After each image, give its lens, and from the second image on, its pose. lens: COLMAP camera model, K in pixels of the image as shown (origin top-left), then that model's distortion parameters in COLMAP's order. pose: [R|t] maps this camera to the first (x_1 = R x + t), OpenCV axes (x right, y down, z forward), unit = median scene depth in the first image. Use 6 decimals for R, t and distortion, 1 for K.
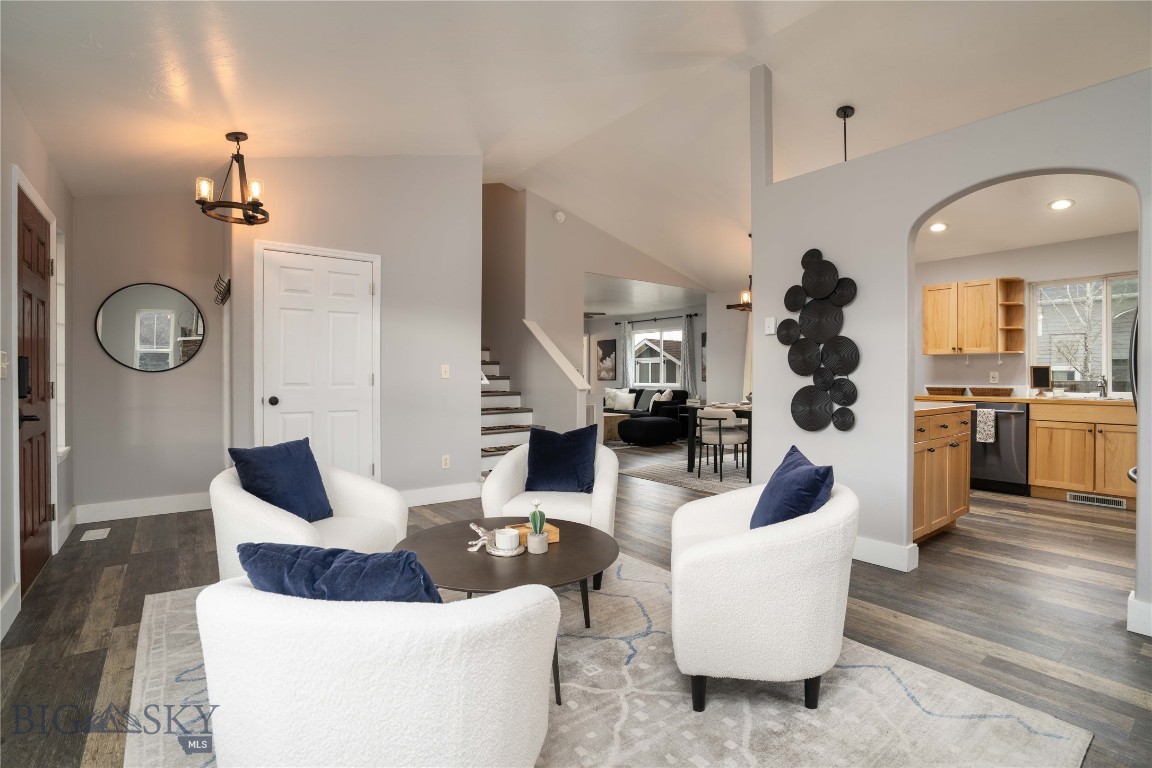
lens RADIAL K [[522.4, 0, 600.0], [0, 522.4, 377.0], [0, 0, 1]] dist [-0.000499, -0.000007]
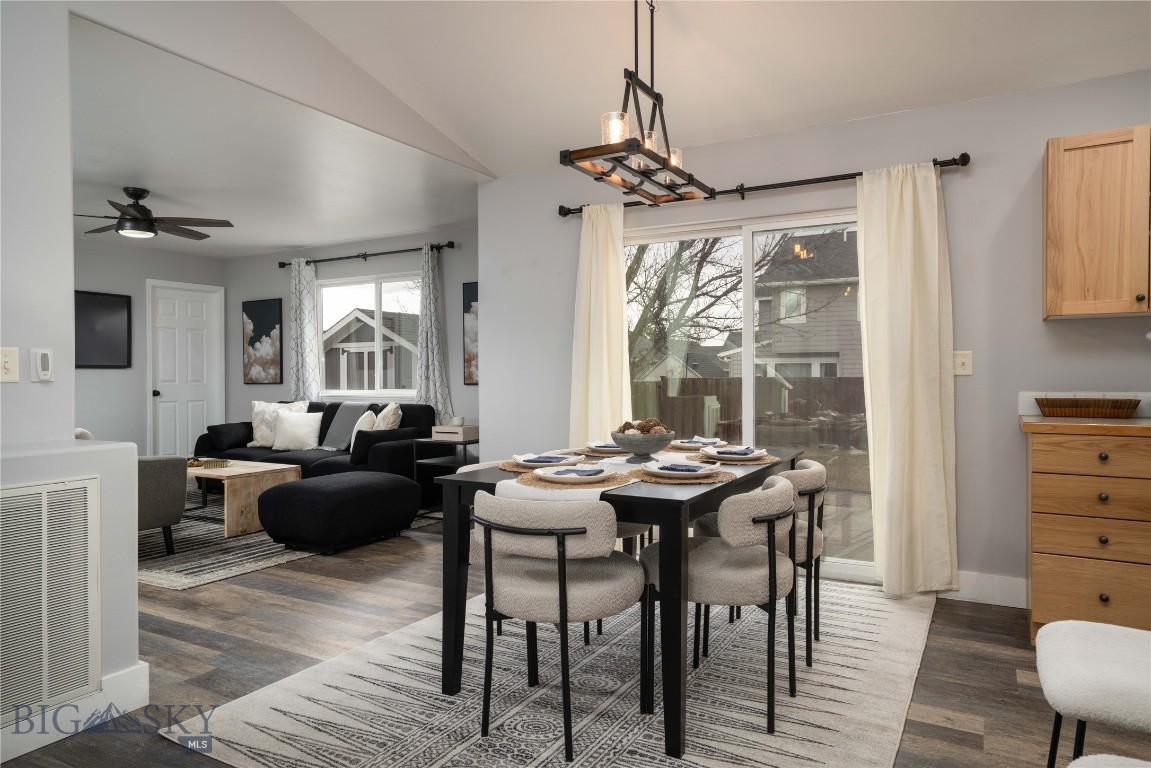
lens RADIAL K [[728.9, 0, 556.6], [0, 728.9, 382.0], [0, 0, 1]] dist [-0.004790, 0.024008]
pose [[0.943712, -0.008521, 0.330659, 0.052484], [0.005980, 0.999944, 0.008702, -0.000088], [-0.330715, -0.006235, 0.943710, 0.328264]]
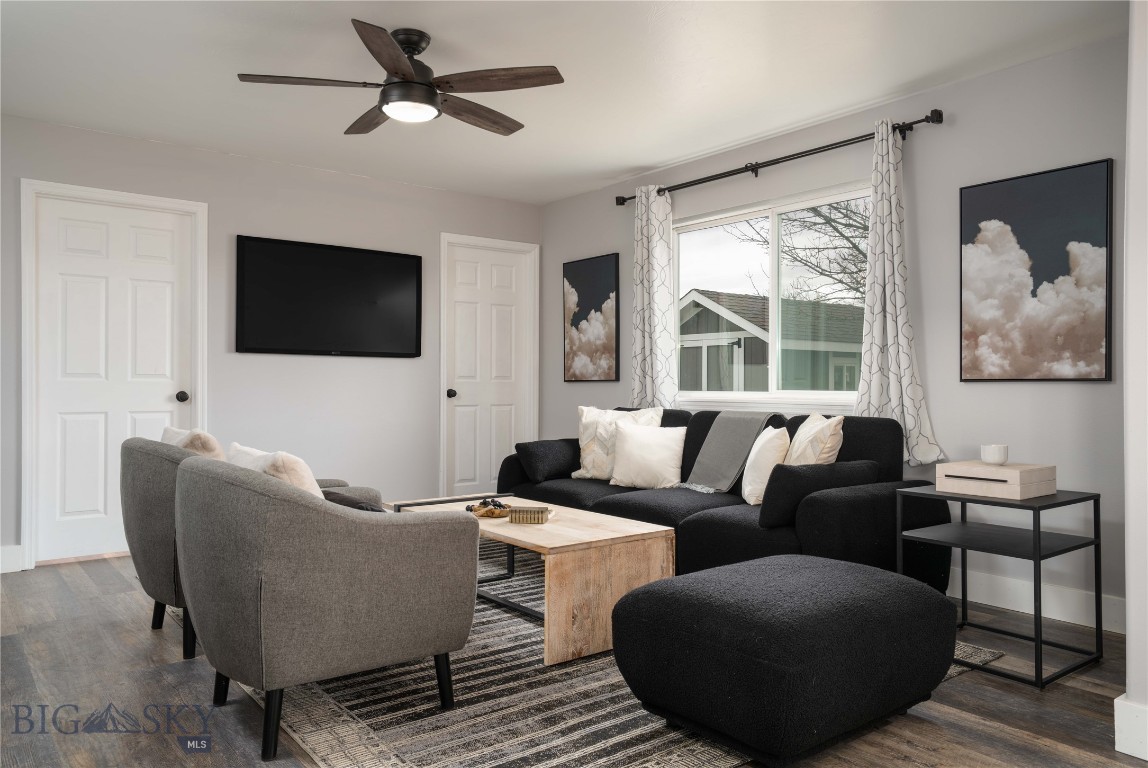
lens RADIAL K [[820.6, 0, 574.0], [0, 820.6, 384.0], [0, 0, 1]] dist [0.004797, 0.000784]
pose [[0.999251, 0.001612, -0.038670, 0.025252], [-0.001654, 0.999998, -0.001054, 0.008922], [0.038669, 0.001117, 0.999251, 0.569719]]
